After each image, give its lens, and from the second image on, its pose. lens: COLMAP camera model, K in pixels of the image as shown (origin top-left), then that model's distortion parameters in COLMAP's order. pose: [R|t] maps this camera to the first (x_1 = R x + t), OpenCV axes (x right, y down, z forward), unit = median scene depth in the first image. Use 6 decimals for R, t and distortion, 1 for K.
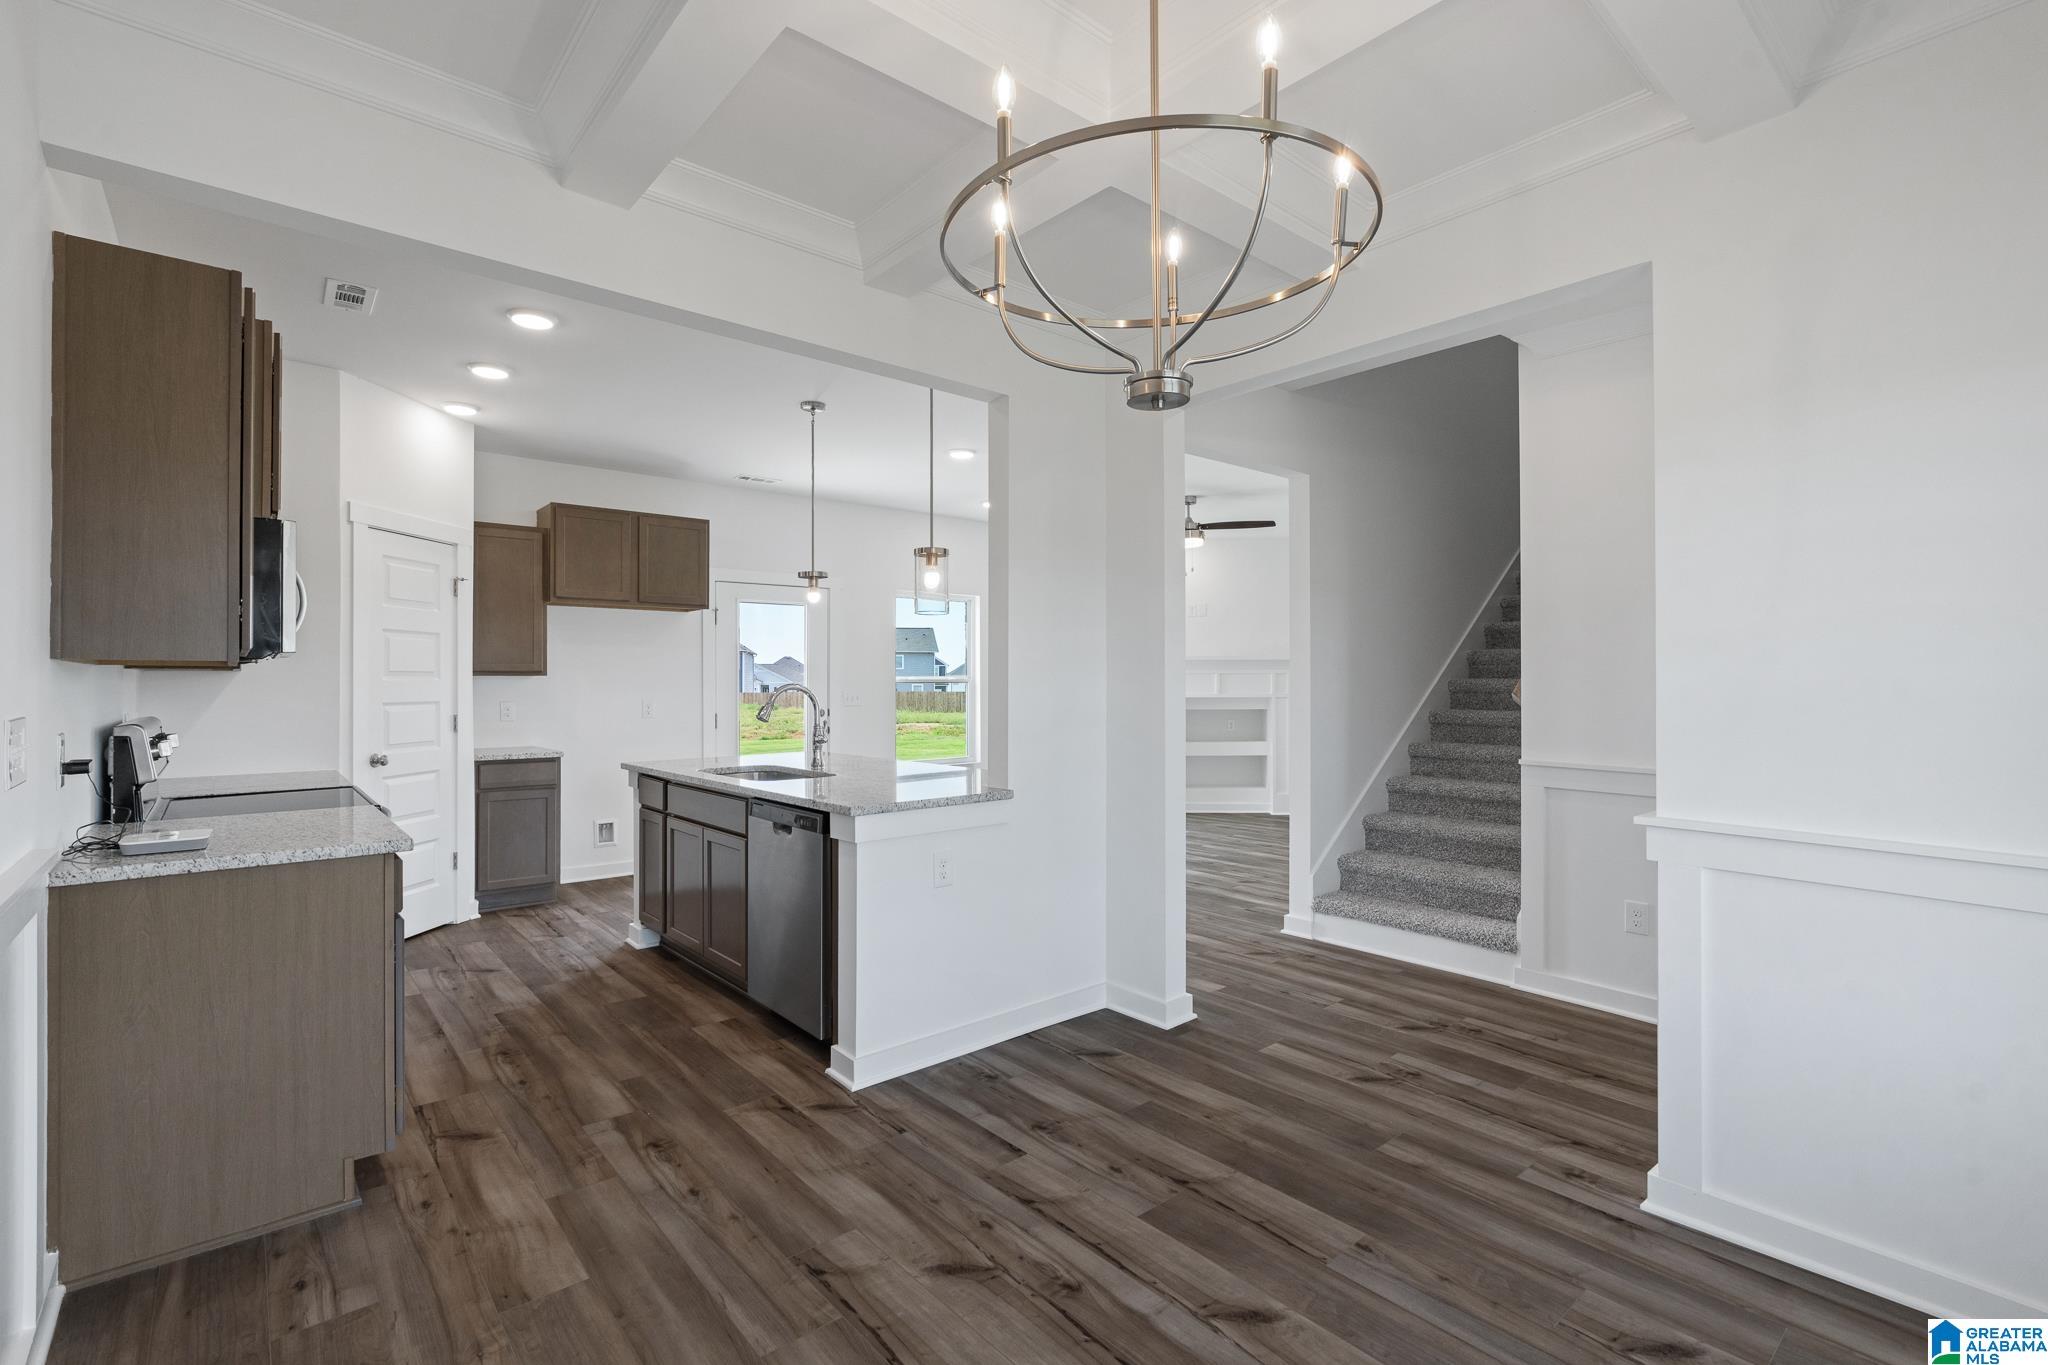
lens RADIAL K [[927.7, 0, 1034.1], [0, 927.7, 674.3], [0, 0, 1]] dist [-0.006598, 0.000774]
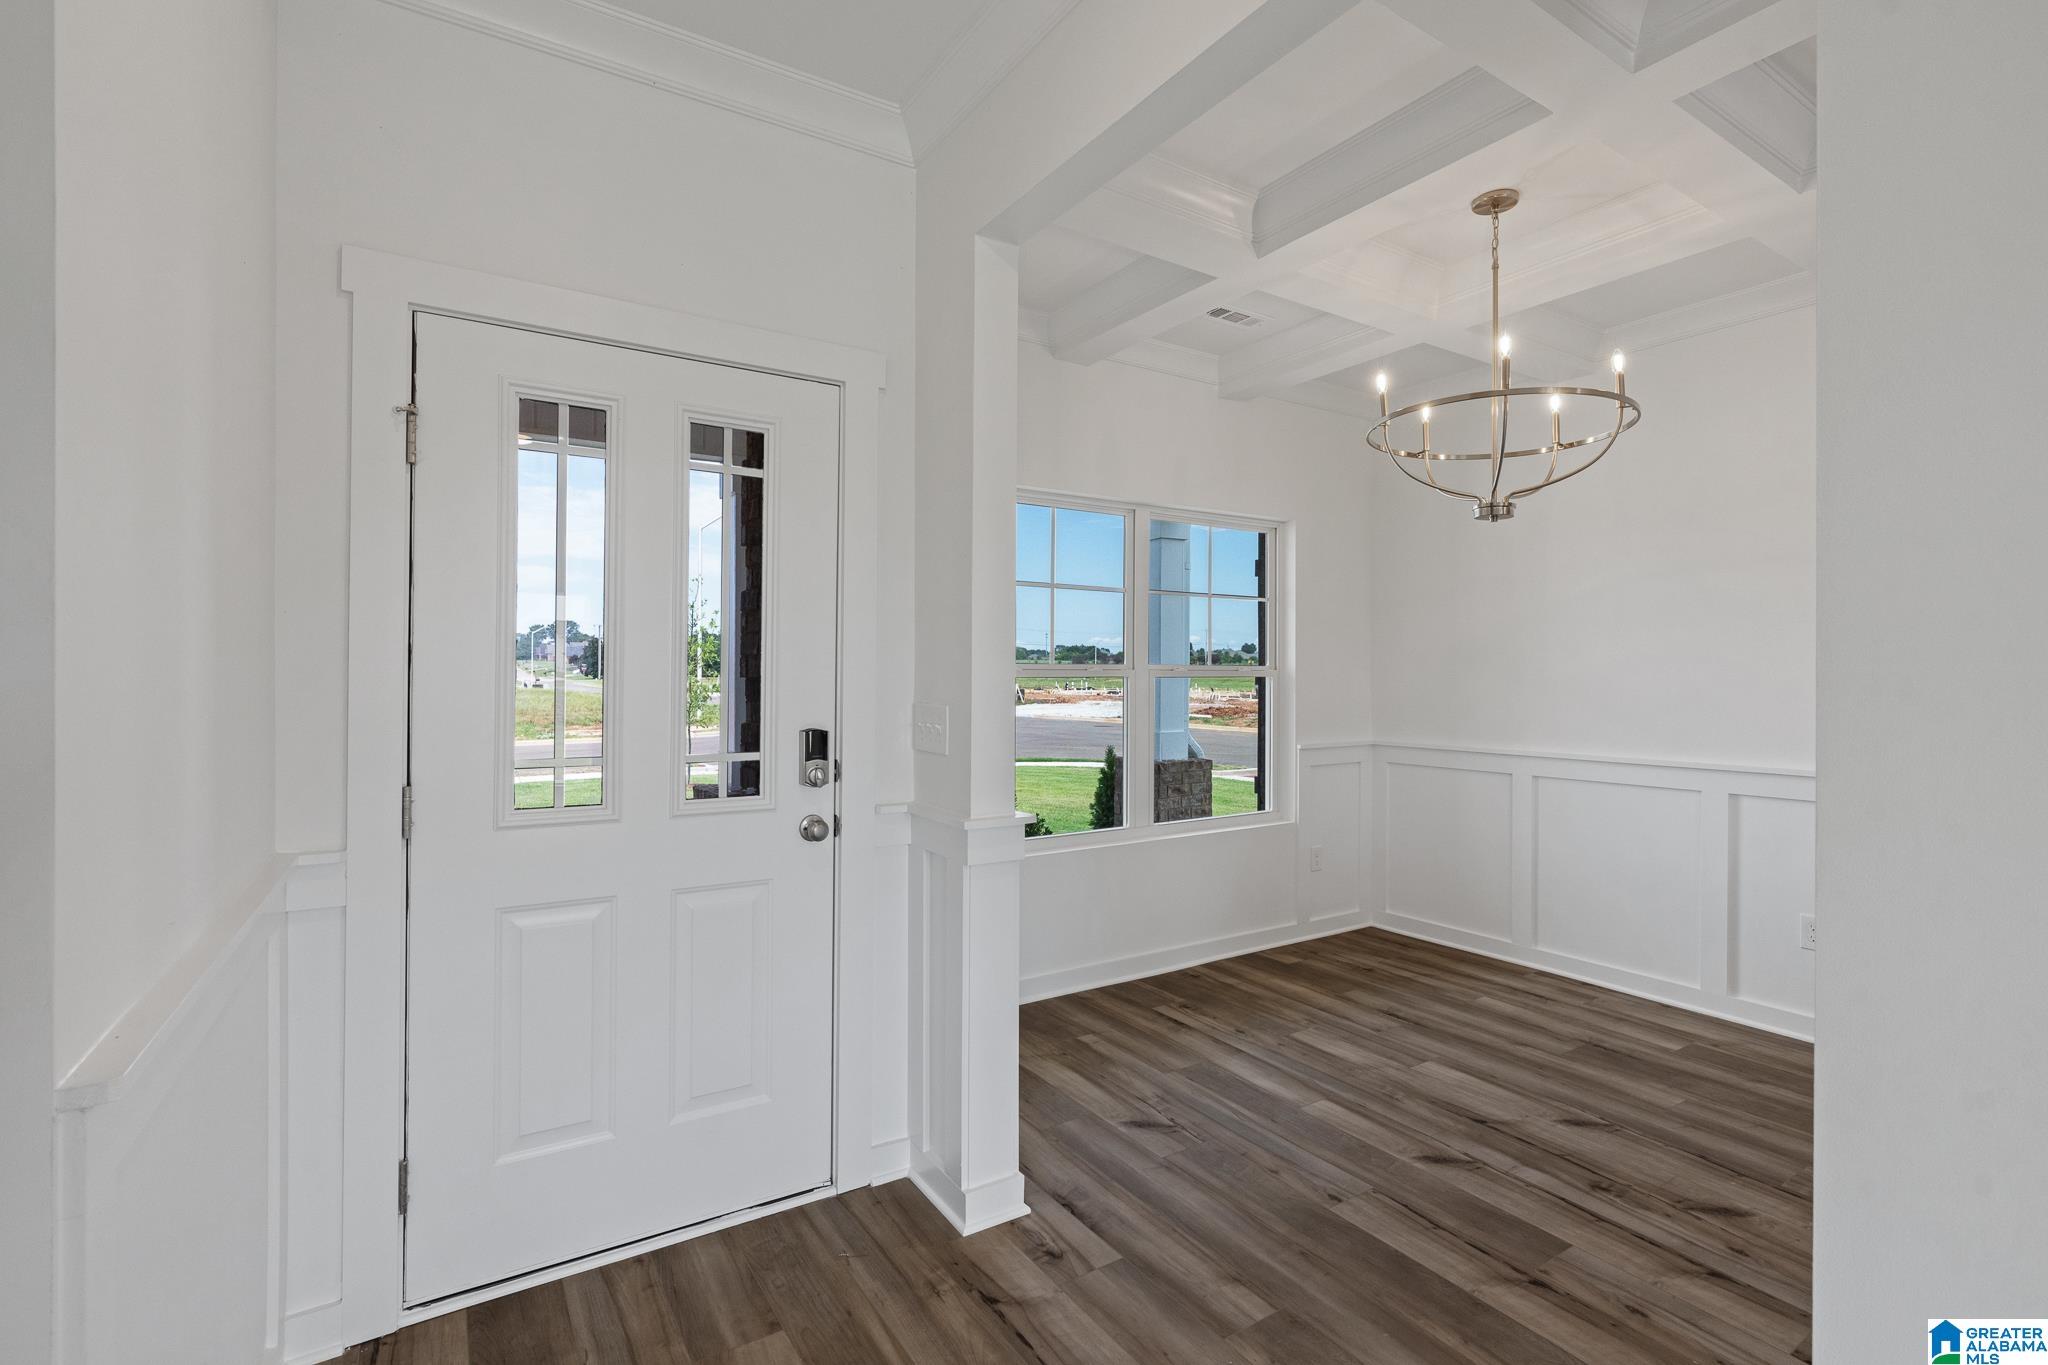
lens RADIAL K [[927.7, 0, 1034.1], [0, 927.7, 674.3], [0, 0, 1]] dist [-0.006598, 0.000774]
pose [[-0.989869, -0.003613, 0.141936, 0.534814], [-0.005163, 0.999931, -0.010549, 0.016132], [-0.141888, -0.011175, -0.989820, 2.057156]]
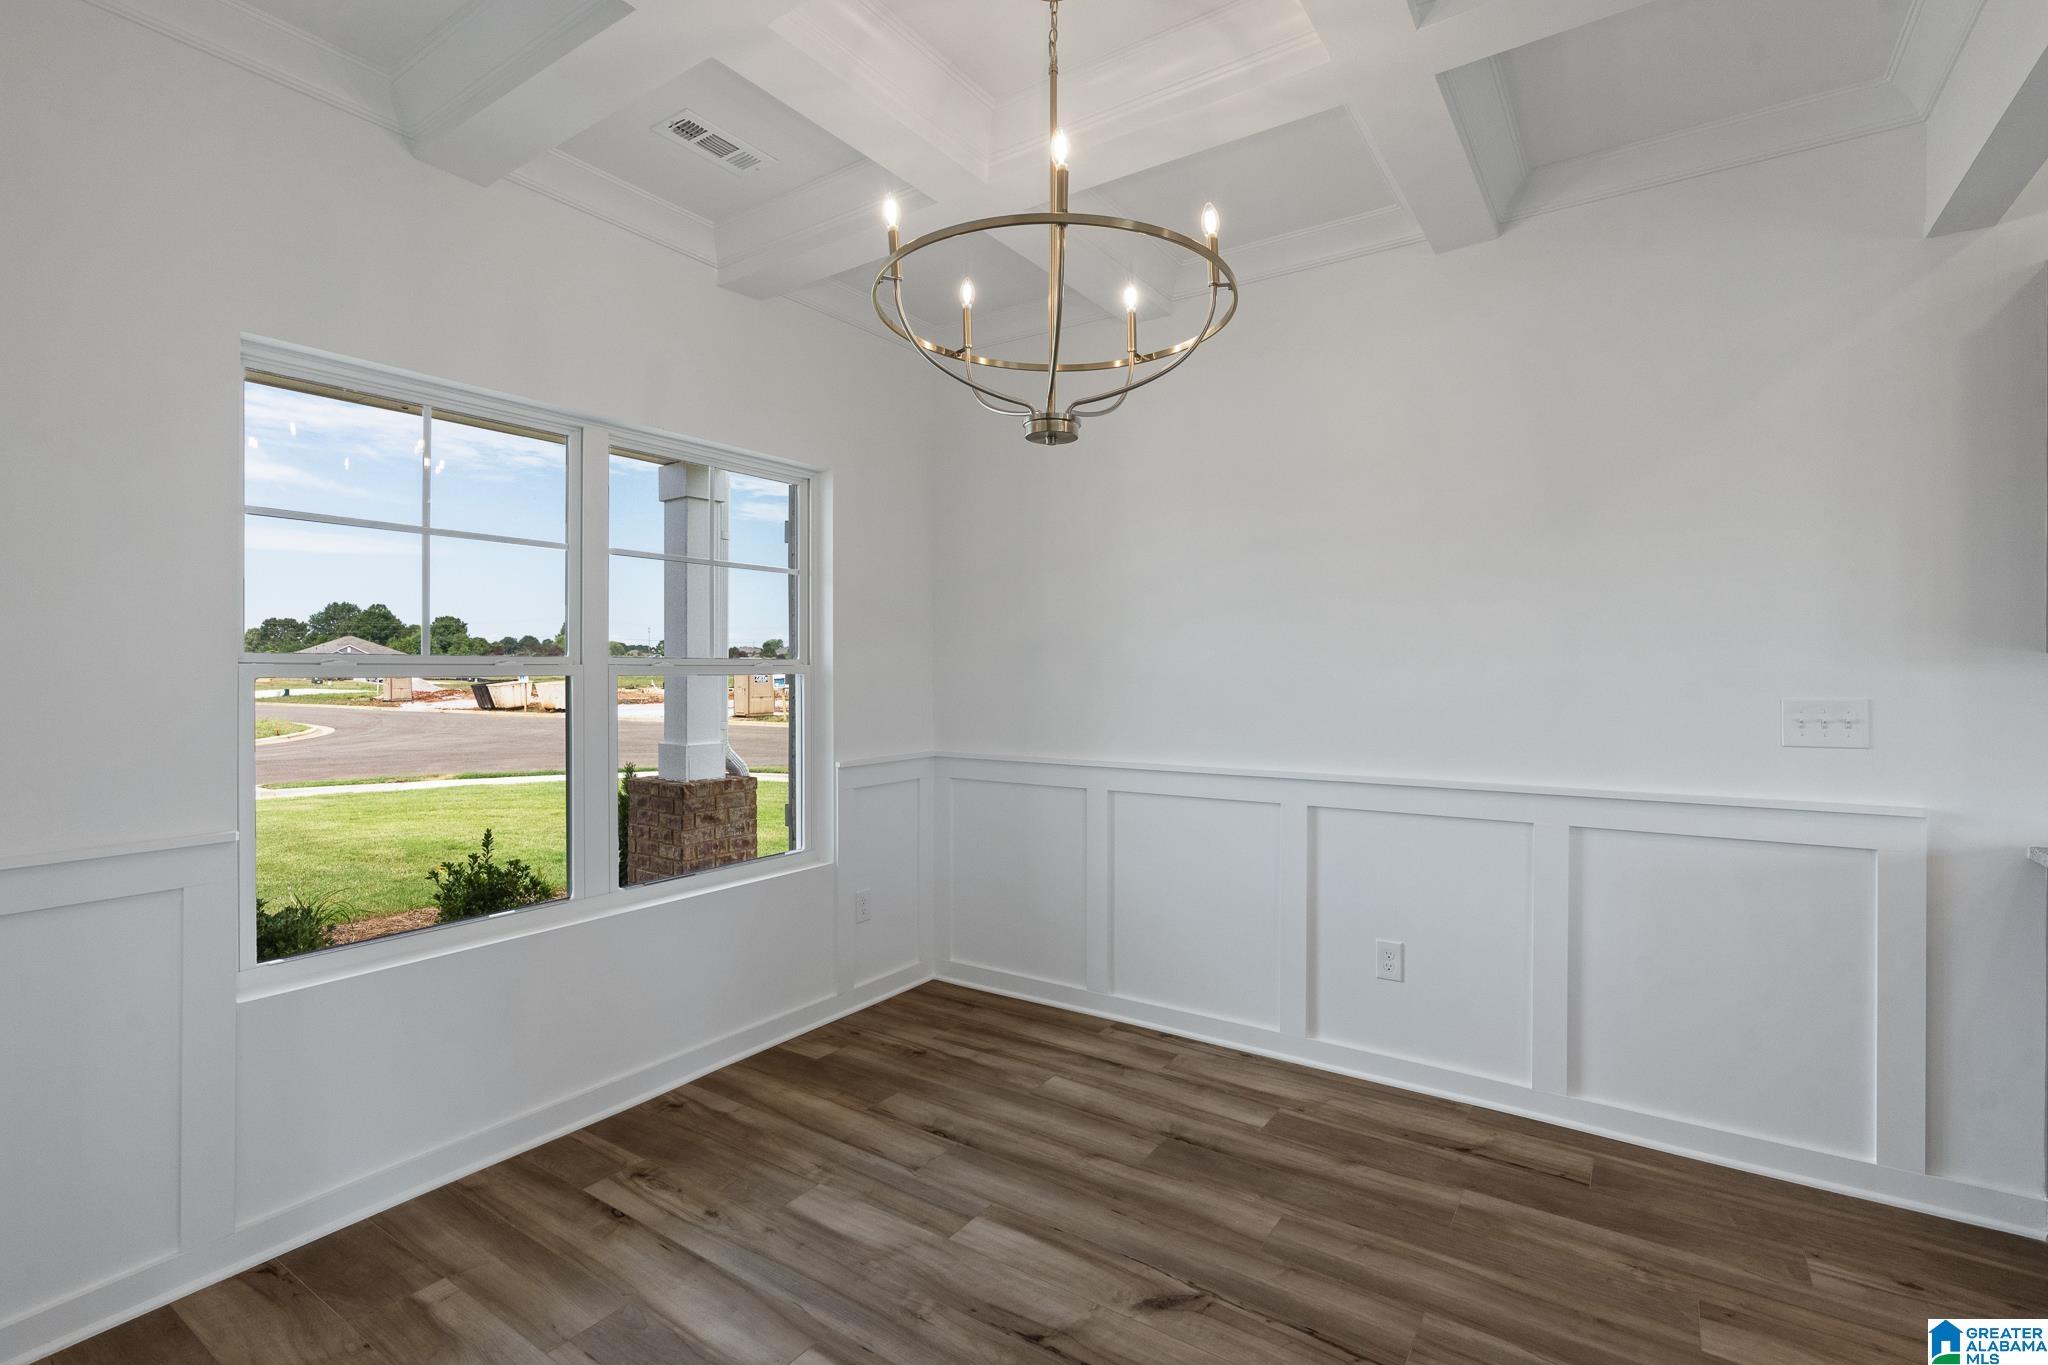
lens RADIAL K [[927.7, 0, 1034.1], [0, 927.7, 674.3], [0, 0, 1]] dist [-0.006598, 0.000774]
pose [[-0.964858, 0.000213, -0.262771, 0.340615], [0.002213, 0.999971, -0.007315, 0.010752], [0.262761, -0.007640, -0.964831, 1.556145]]
